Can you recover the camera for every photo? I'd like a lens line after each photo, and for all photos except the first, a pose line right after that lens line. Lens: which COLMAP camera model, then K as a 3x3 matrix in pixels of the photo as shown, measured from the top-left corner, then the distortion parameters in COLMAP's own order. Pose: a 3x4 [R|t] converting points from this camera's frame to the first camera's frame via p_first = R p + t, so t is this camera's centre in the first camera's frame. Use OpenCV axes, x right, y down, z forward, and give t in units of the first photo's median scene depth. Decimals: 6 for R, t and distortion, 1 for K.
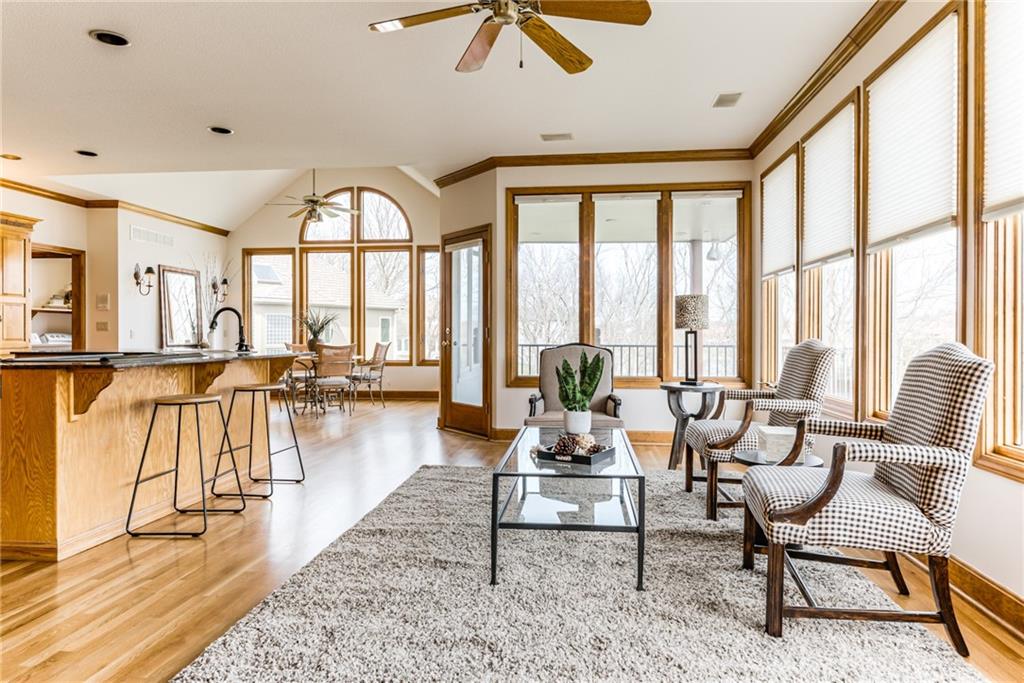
lens RADIAL K [[599.3, 0, 538.4], [0, 599.3, 336.7], [0, 0, 1]] dist [-0.006477, -0.001926]
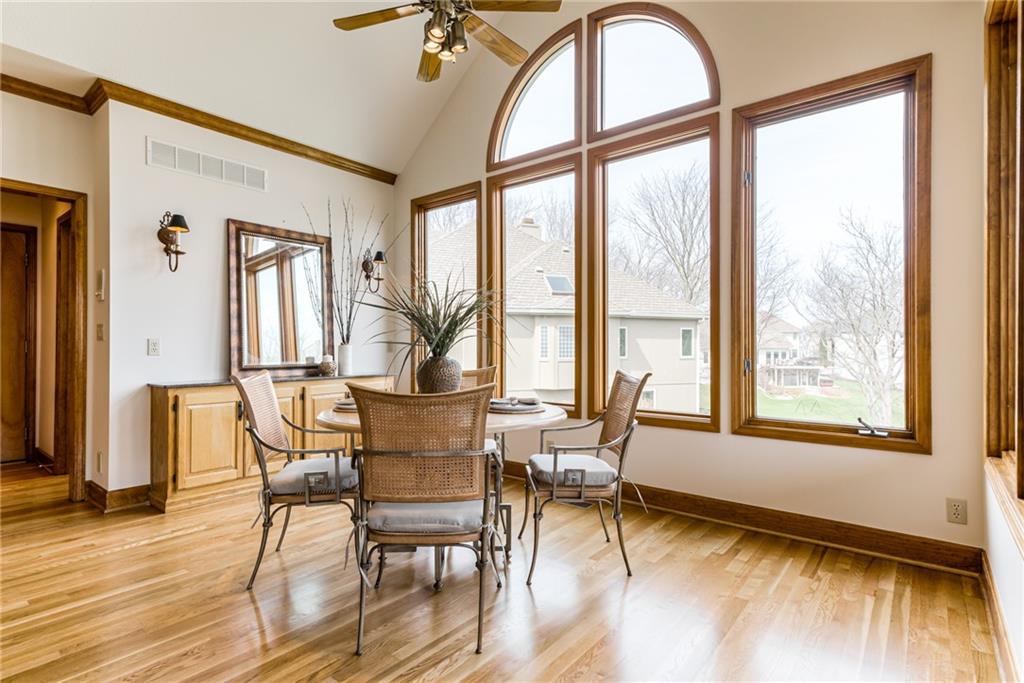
lens RADIAL K [[513.8, 0, 510.7], [0, 513.8, 341.6], [0, 0, 1]] dist [0.006280, 0.000566]
pose [[0.829868, -0.003119, -0.557951, -0.136698], [-0.005125, 0.999900, -0.013213, -0.003331], [0.557936, 0.013824, 0.829769, 0.649340]]
